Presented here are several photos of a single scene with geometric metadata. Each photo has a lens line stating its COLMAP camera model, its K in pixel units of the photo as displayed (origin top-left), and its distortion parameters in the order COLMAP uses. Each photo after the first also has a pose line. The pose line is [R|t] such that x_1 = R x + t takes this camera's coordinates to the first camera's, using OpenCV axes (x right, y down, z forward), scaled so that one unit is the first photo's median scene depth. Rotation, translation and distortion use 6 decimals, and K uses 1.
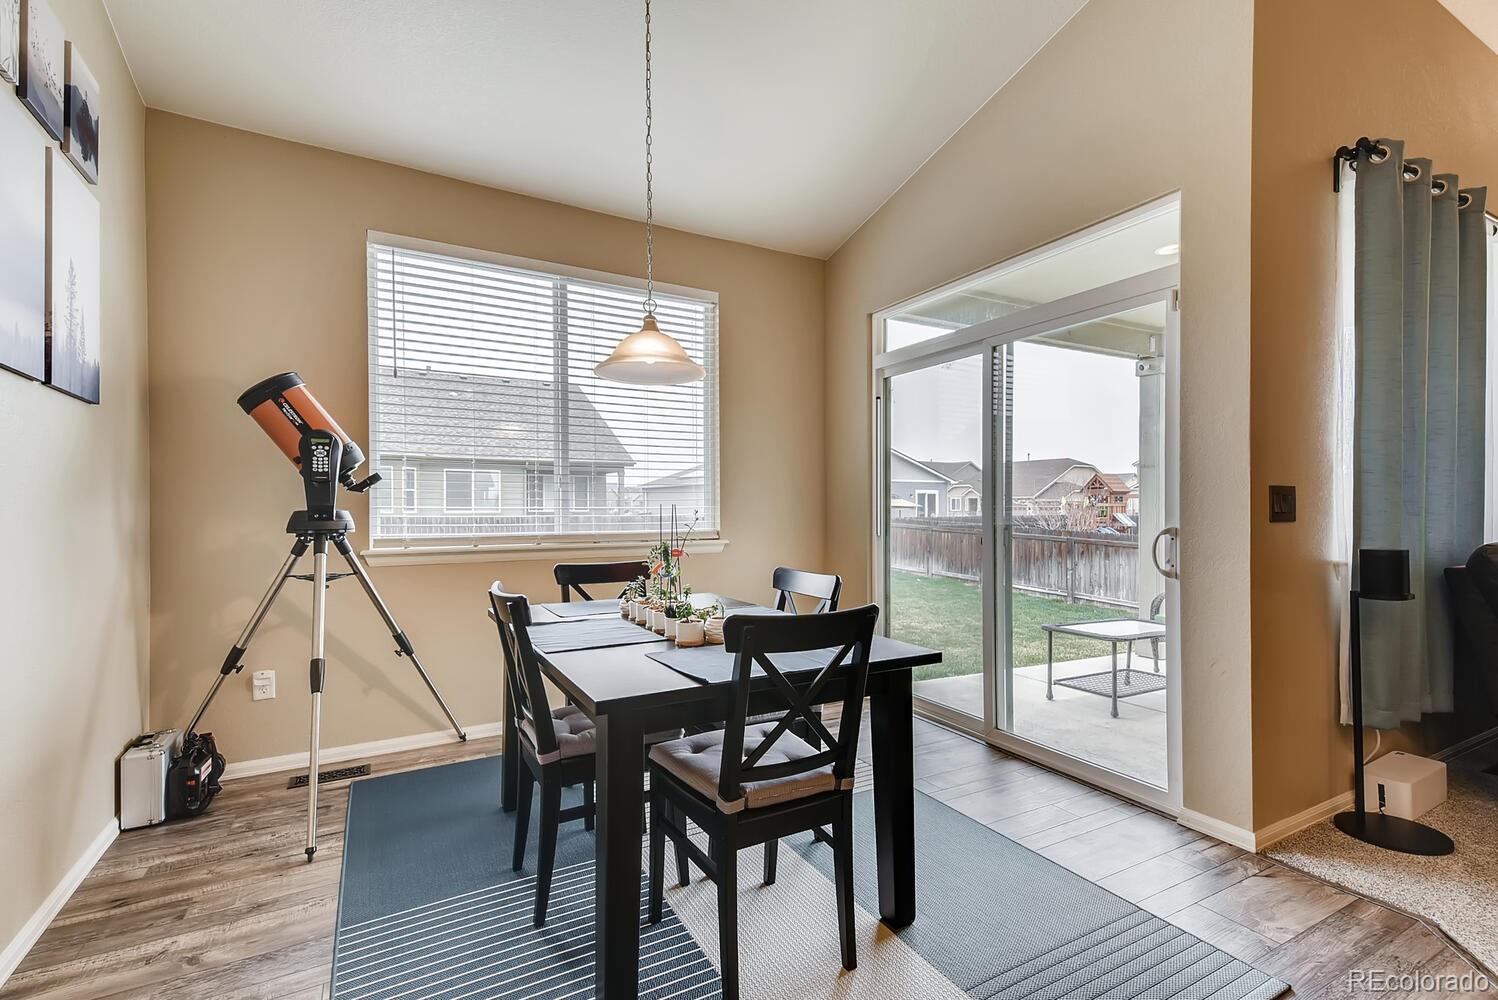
lens RADIAL K [[674.0, 0, 757.8], [0, 674.0, 508.4], [0, 0, 1]] dist [0.040930, -0.012195]
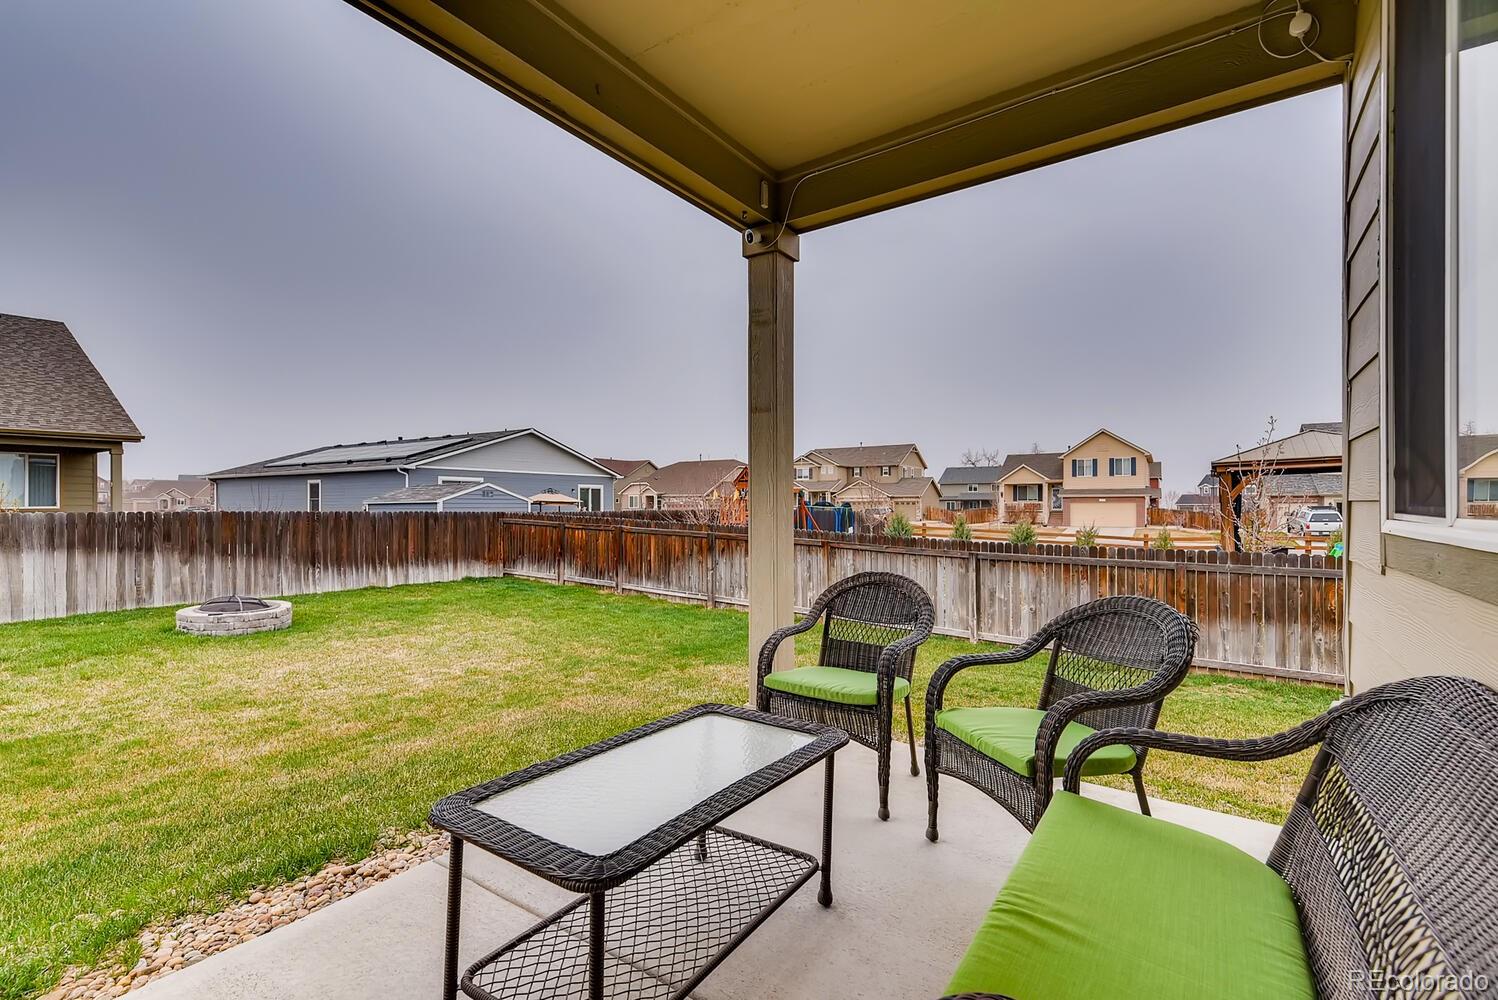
lens RADIAL K [[674.0, 0, 757.8], [0, 674.0, 508.4], [0, 0, 1]] dist [0.040930, -0.012195]
pose [[0.895668, -0.005790, 0.444685, 0.110513], [0.004532, 0.999982, 0.003891, 0.007547], [-0.444700, -0.001470, 0.895679, 0.170561]]
